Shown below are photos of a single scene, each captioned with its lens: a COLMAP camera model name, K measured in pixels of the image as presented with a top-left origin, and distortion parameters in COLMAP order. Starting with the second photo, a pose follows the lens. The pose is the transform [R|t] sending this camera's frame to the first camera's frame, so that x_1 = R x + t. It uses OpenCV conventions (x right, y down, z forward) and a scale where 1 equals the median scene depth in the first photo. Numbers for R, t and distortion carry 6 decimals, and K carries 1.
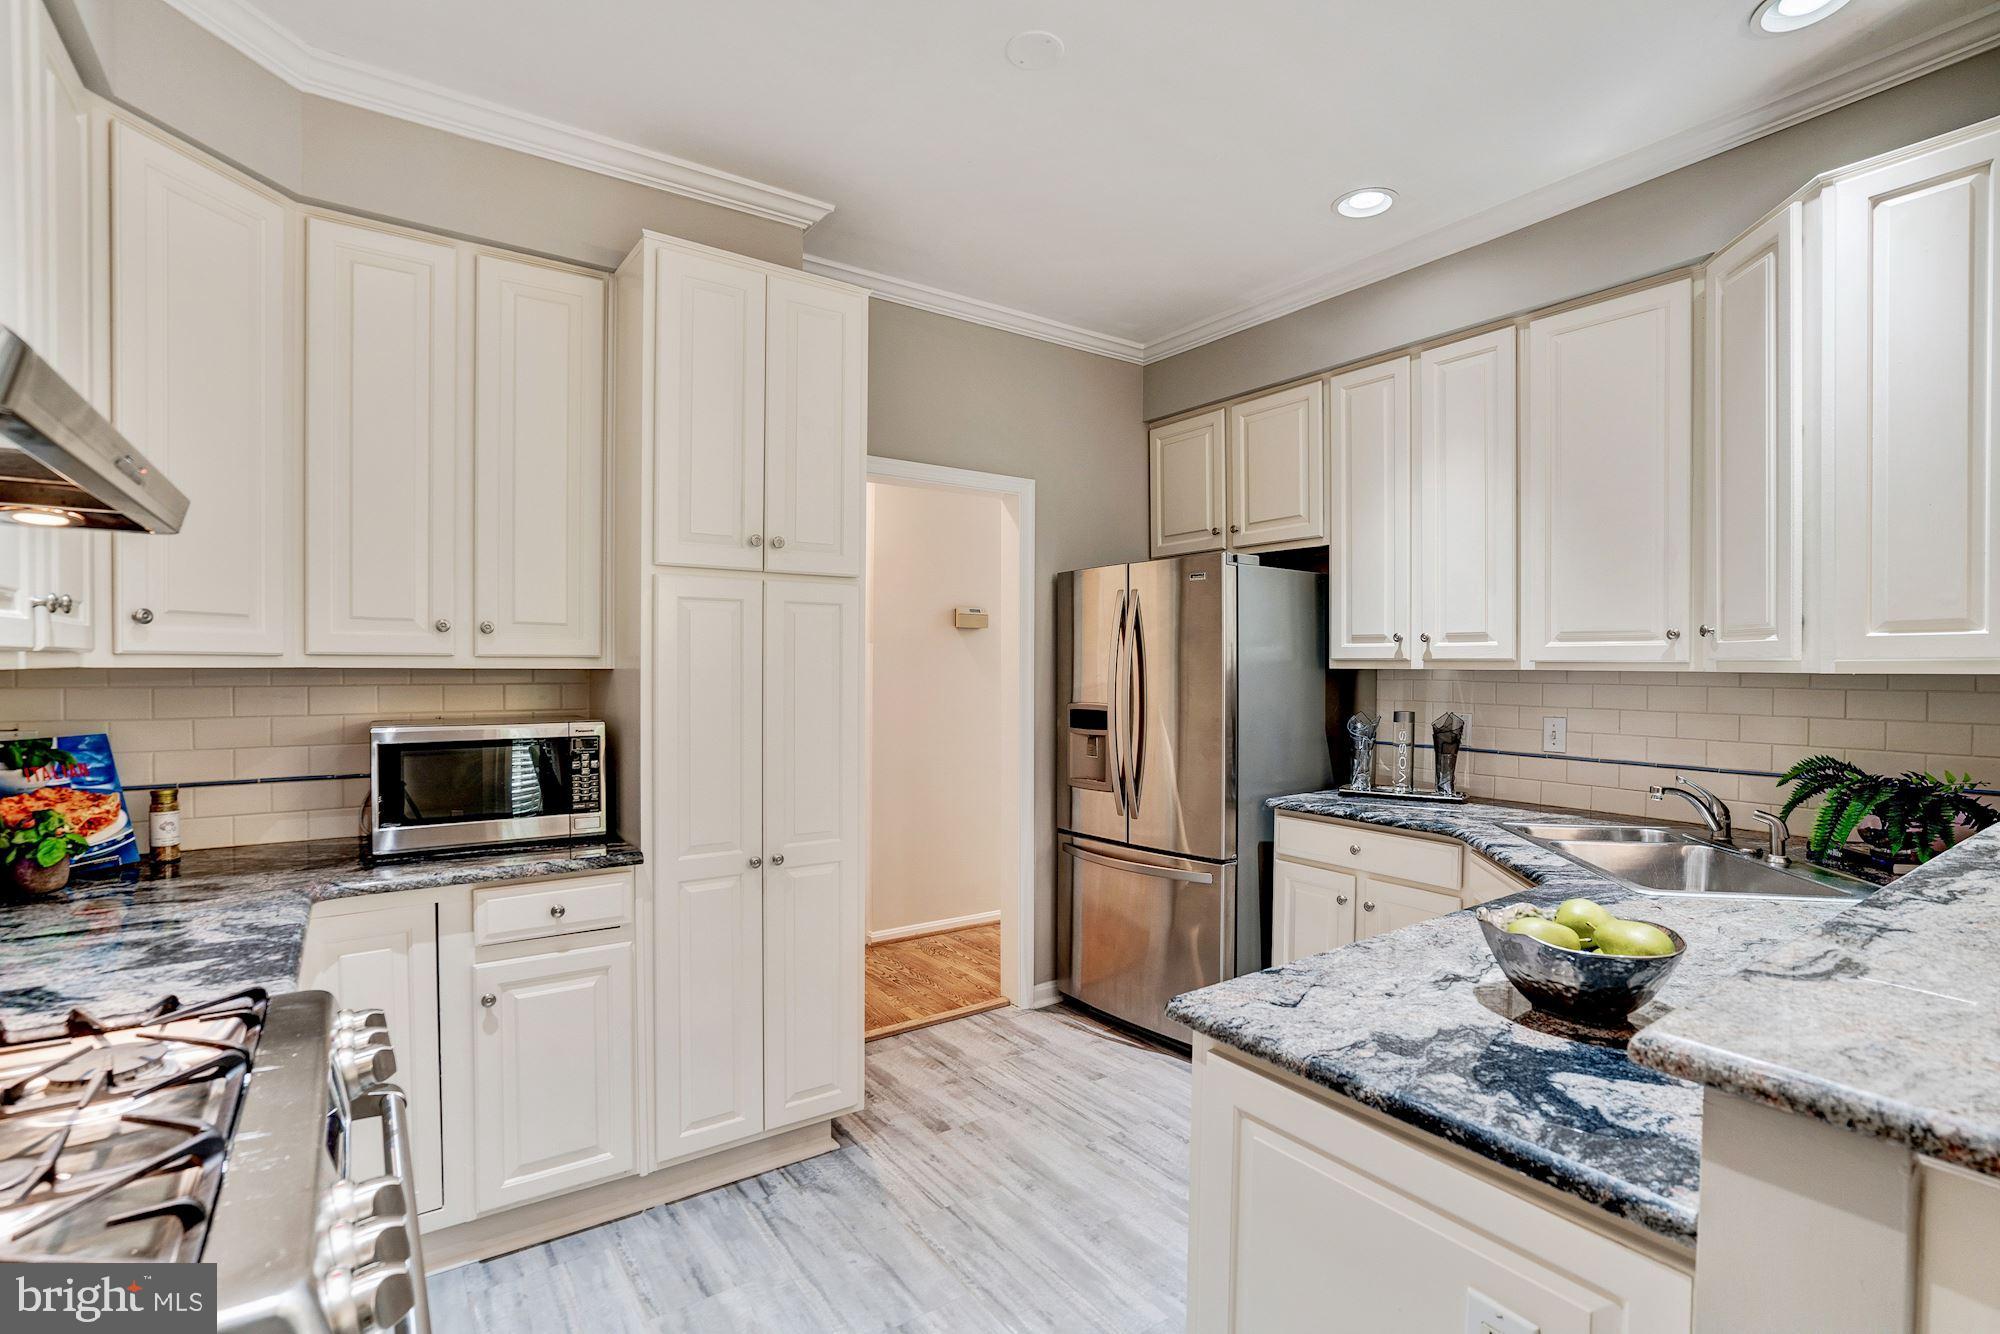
lens RADIAL K [[925.5, 0, 1001.3], [0, 925.5, 671.3], [0, 0, 1]] dist [-0.040669, 0.014987]
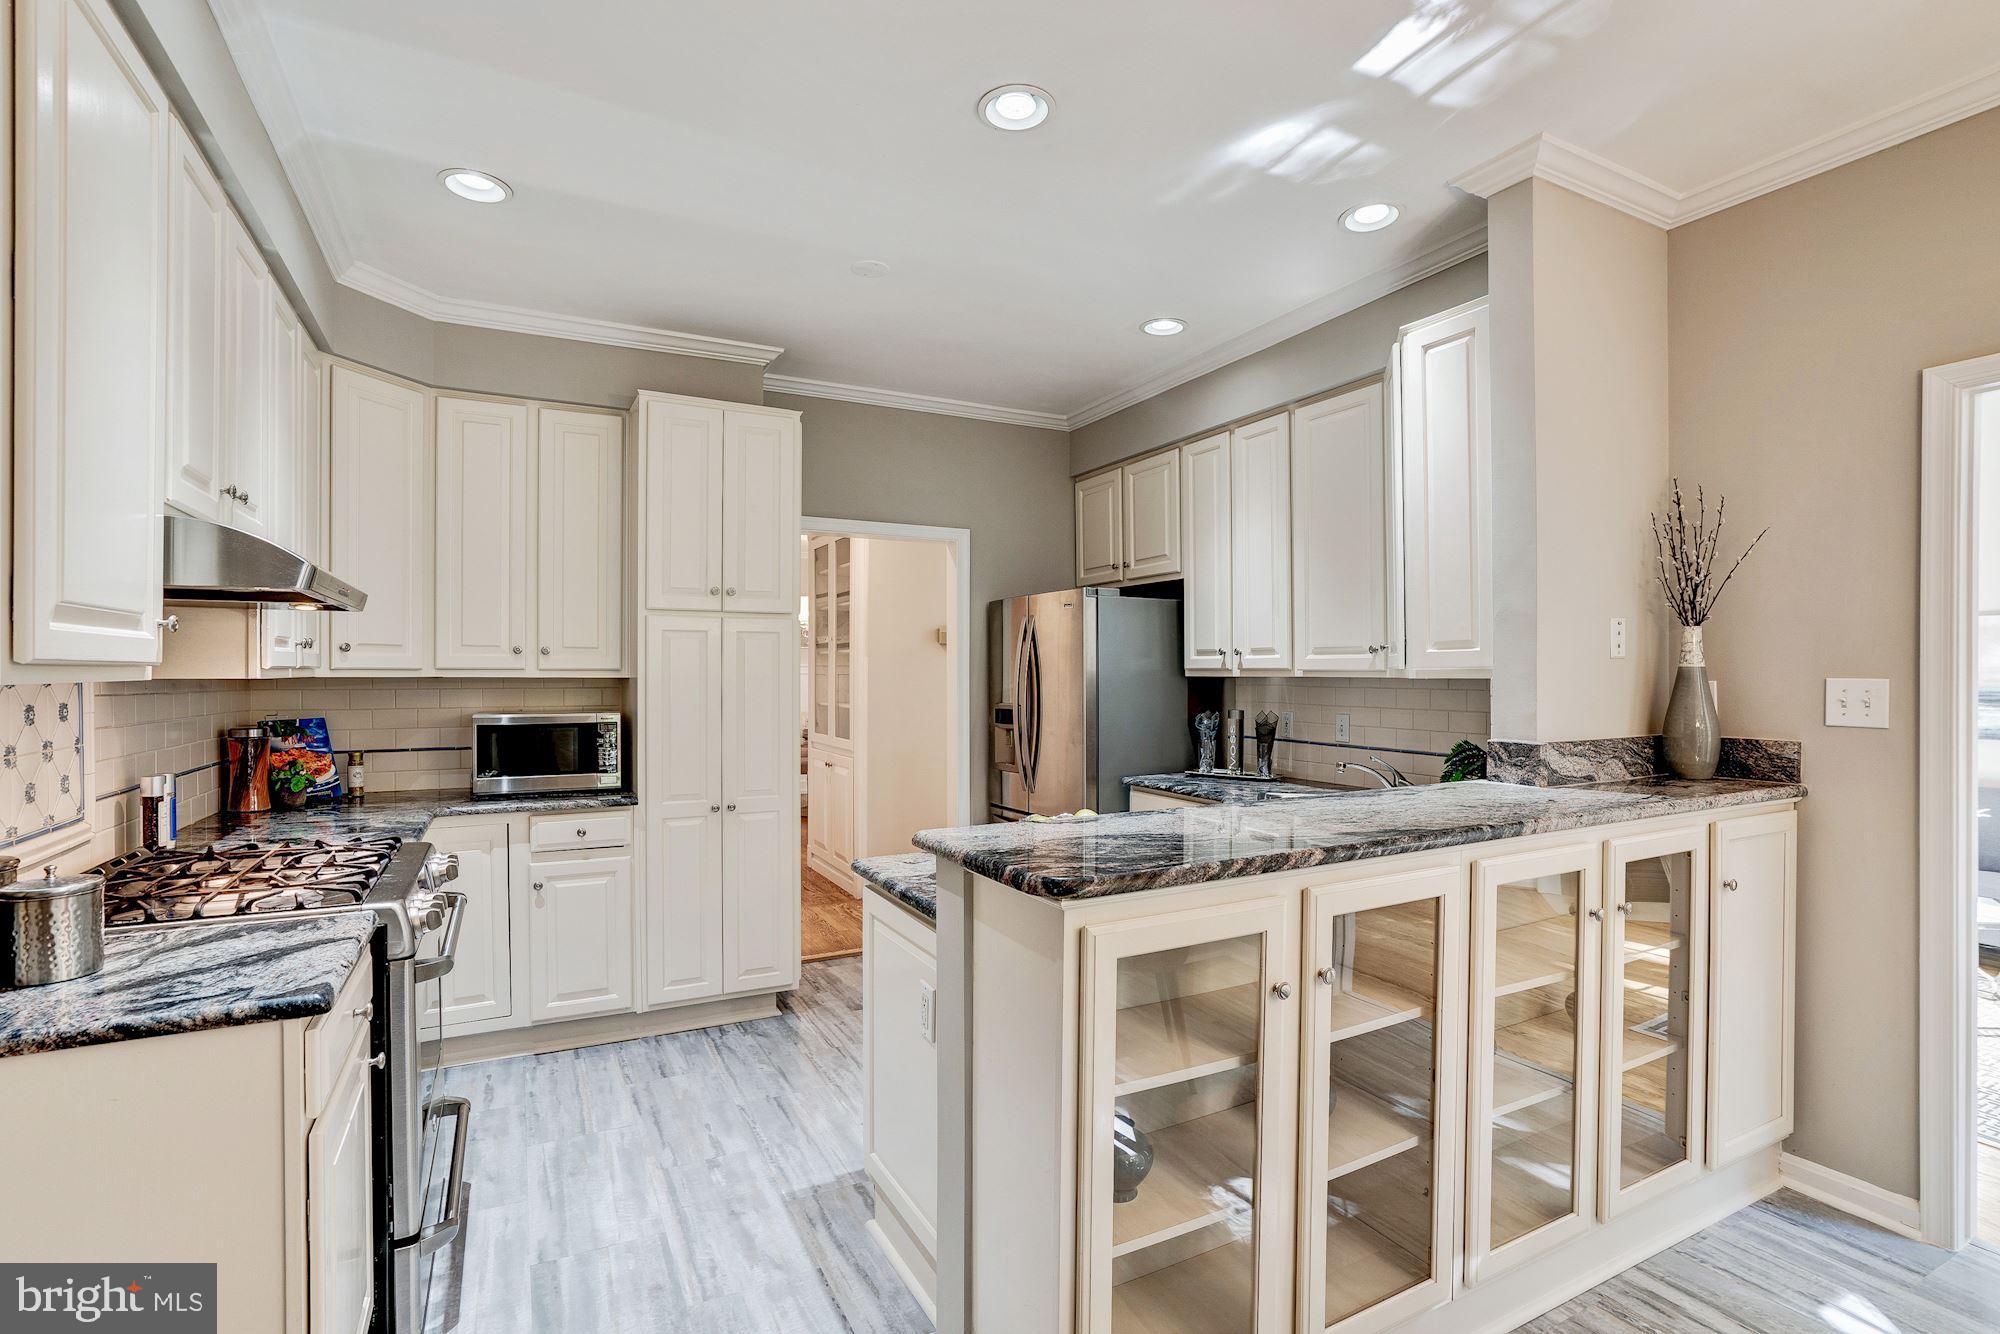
lens RADIAL K [[925.5, 0, 992.0], [0, 925.5, 672.0], [0, 0, 1]] dist [-0.040669, 0.014987]
pose [[0.990599, -0.002854, -0.136766, 0.373530], [0.001657, 0.999959, -0.008869, 0.002566], [0.136786, 0.008559, 0.990564, -0.404292]]
